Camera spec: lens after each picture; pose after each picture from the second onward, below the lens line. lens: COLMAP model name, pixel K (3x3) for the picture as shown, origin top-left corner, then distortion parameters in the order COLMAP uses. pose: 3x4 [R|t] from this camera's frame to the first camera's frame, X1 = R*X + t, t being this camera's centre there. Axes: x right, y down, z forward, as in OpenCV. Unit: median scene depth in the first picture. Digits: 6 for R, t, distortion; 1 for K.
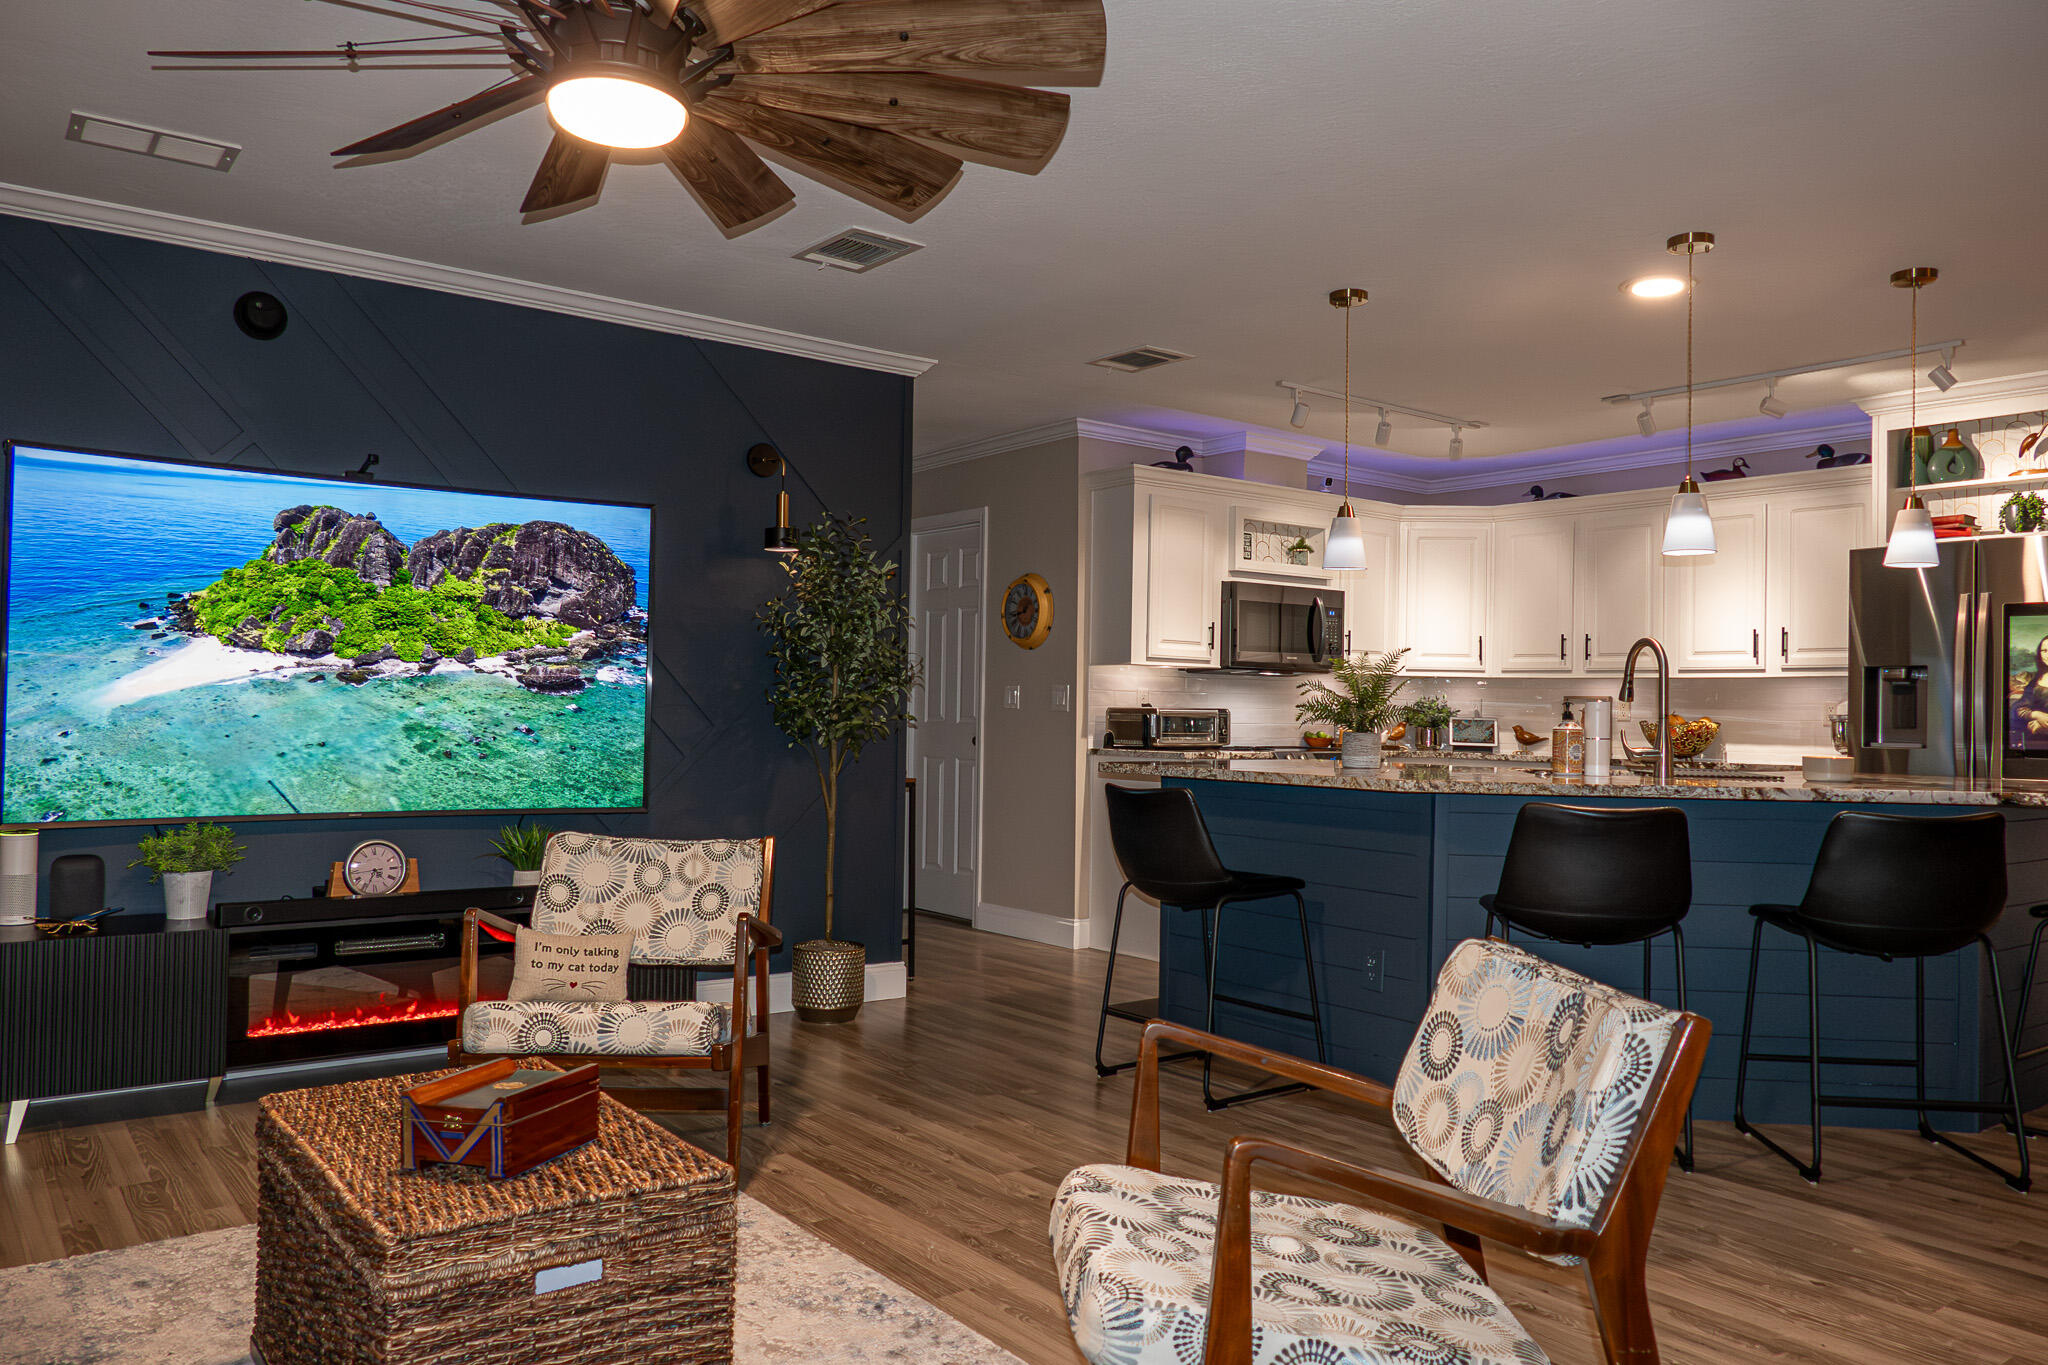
lens RADIAL K [[1461.9, 0, 1022.2], [0, 1461.9, 687.3], [0, 0, 1]] dist [-0.011643, 0.000927]
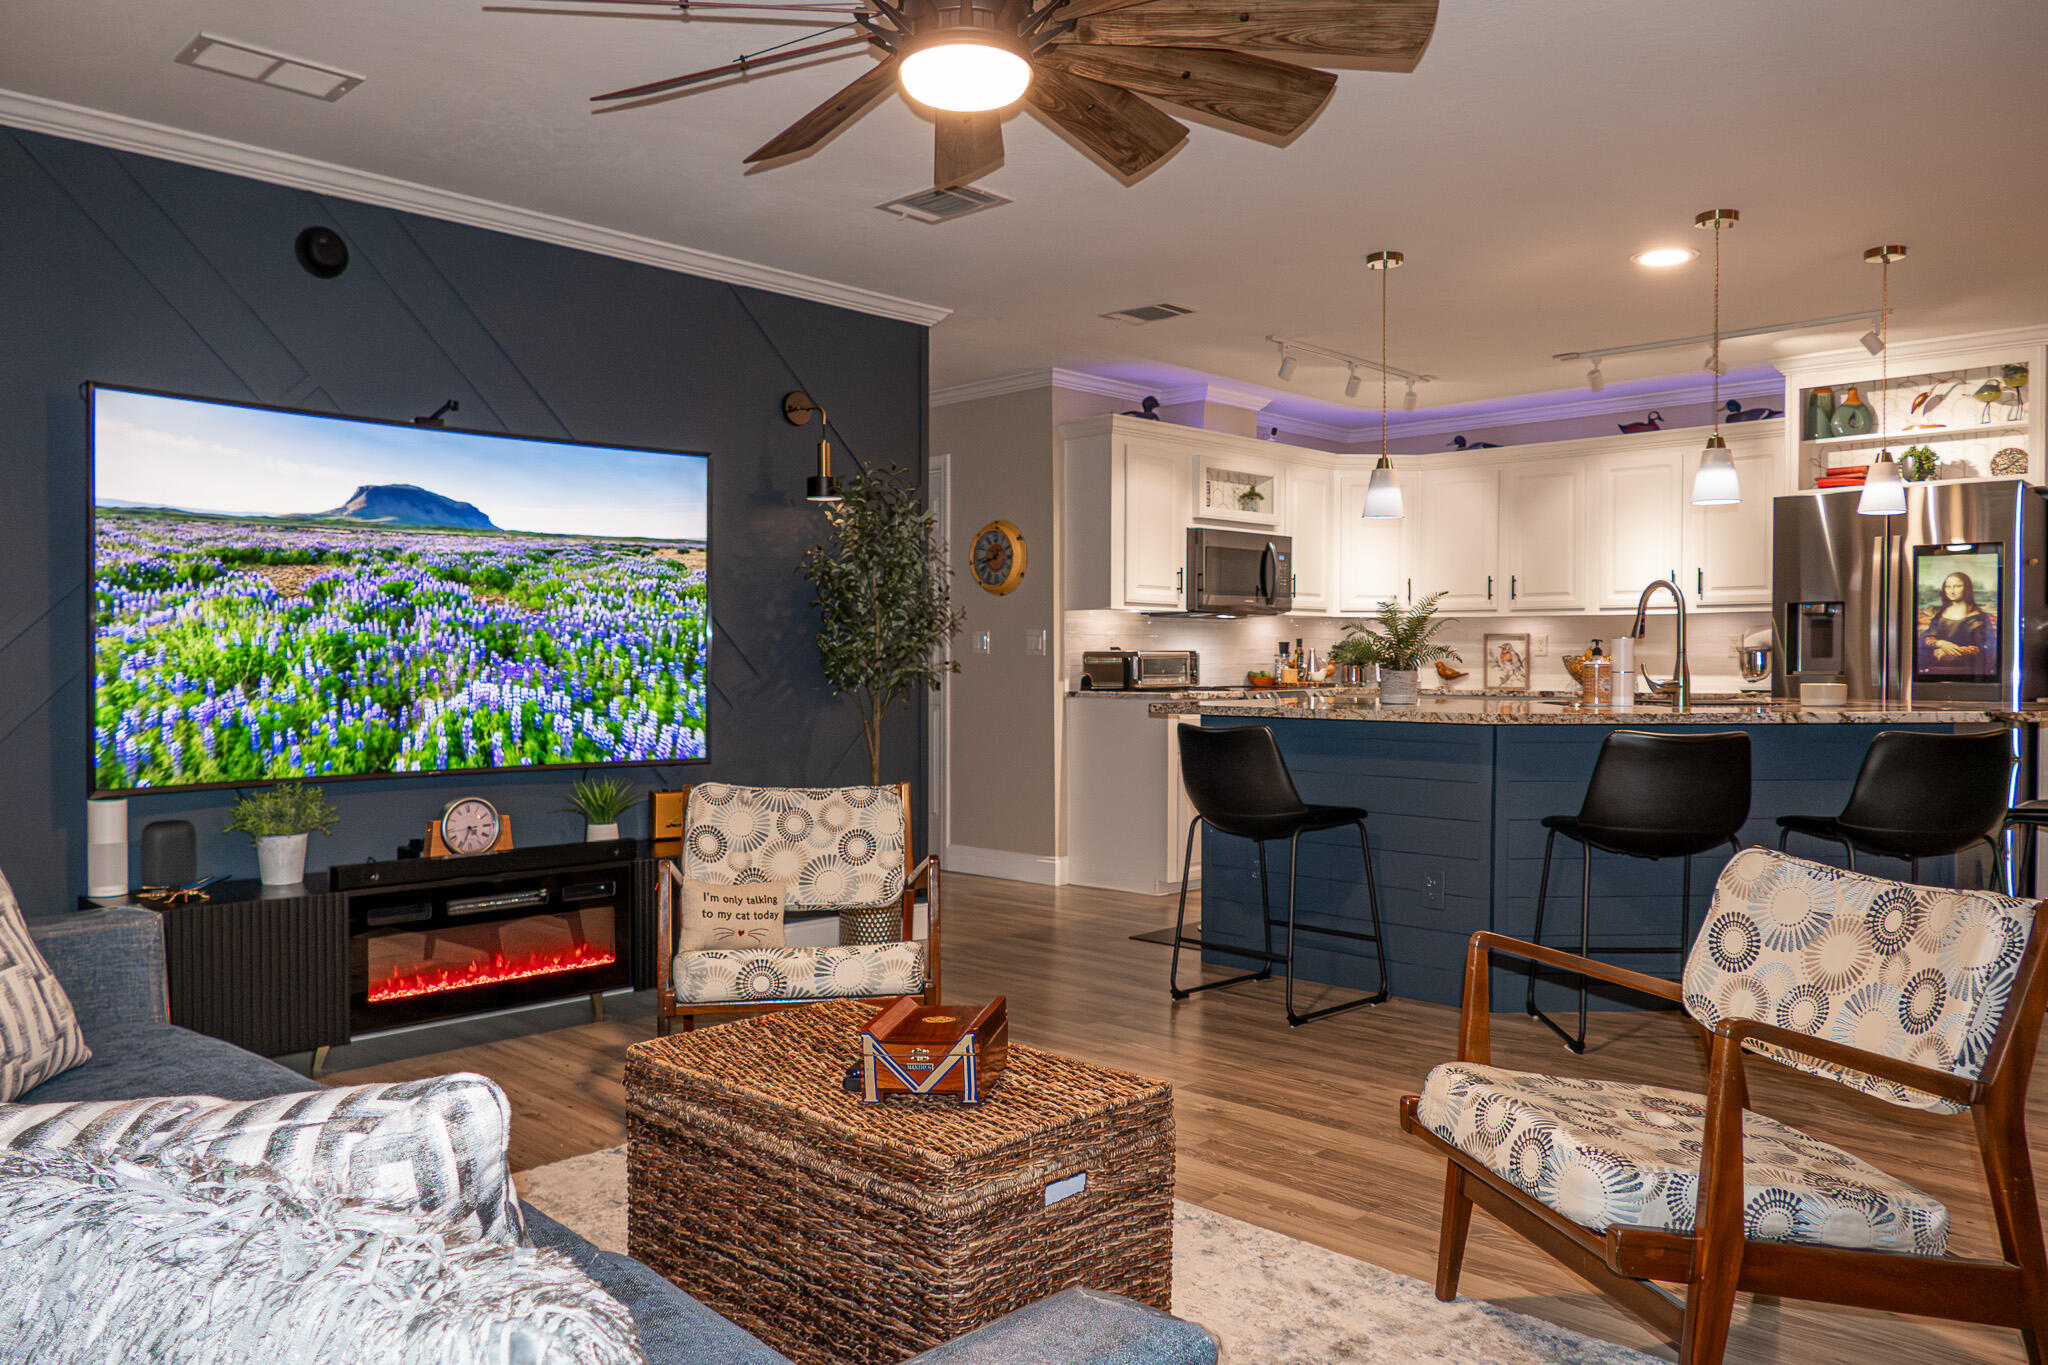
lens RADIAL K [[1461.9, 0, 1019.0], [0, 1461.9, 681.8], [0, 0, 1]] dist [-0.011643, 0.000927]
pose [[0.989174, -0.018726, 0.145545, -0.220005], [0.013641, 0.999264, 0.035862, -0.003125], [-0.146109, -0.033488, 0.988701, -0.019212]]
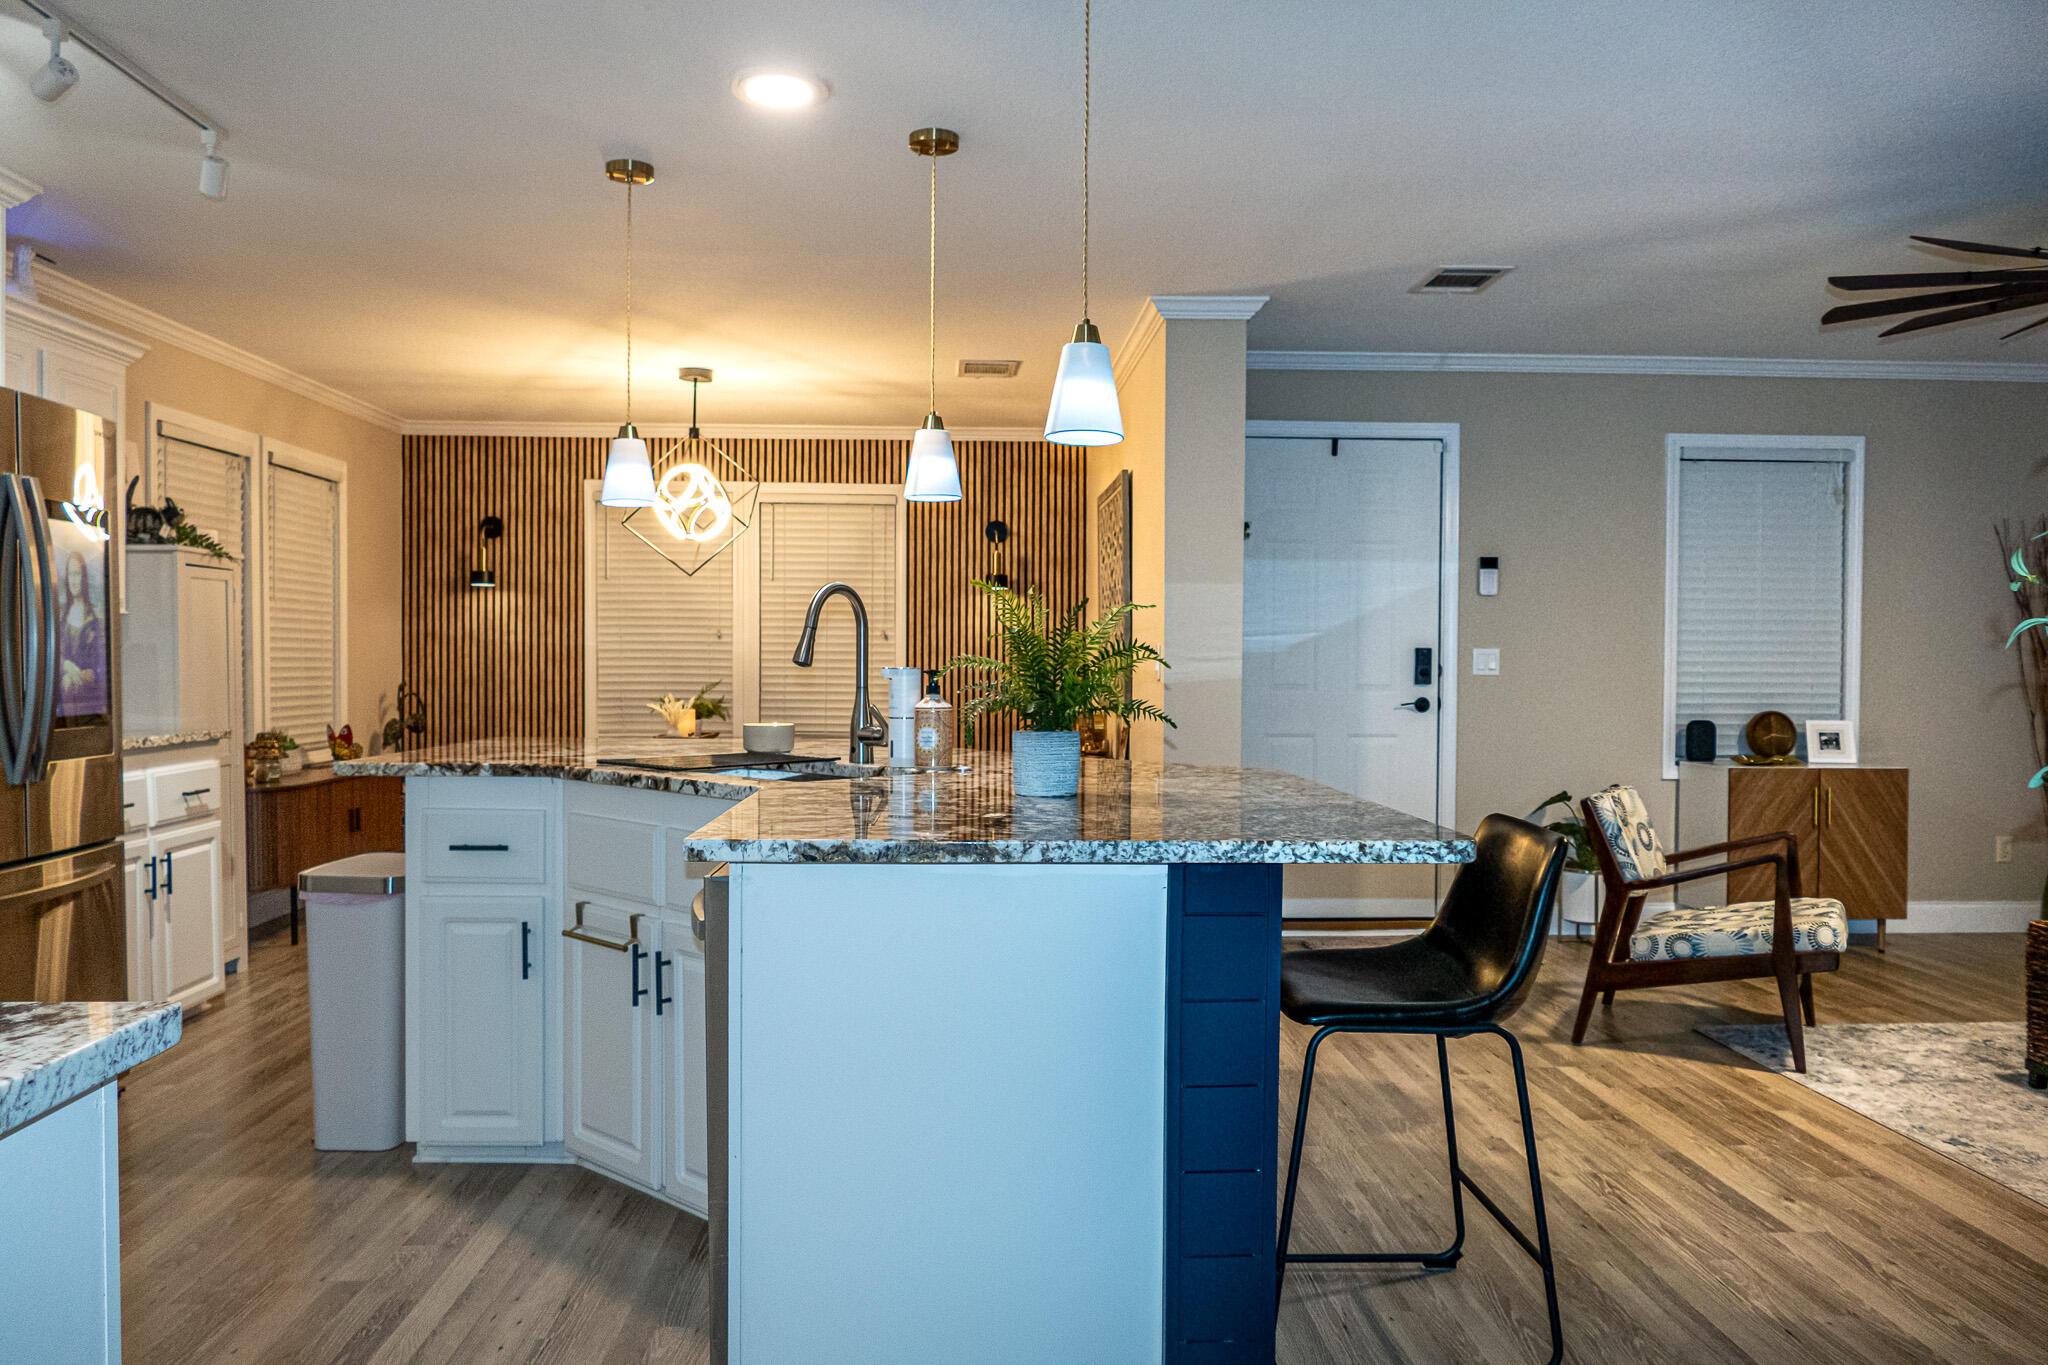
lens RADIAL K [[1461.9, 0, 1021.2], [0, 1461.9, 670.6], [0, 0, 1]] dist [-0.011643, 0.000927]
pose [[-0.823715, -0.025862, 0.566414, -0.139942], [-0.023731, 0.999656, 0.011132, 0.001168], [-0.566507, -0.004272, -0.824046, 2.662192]]
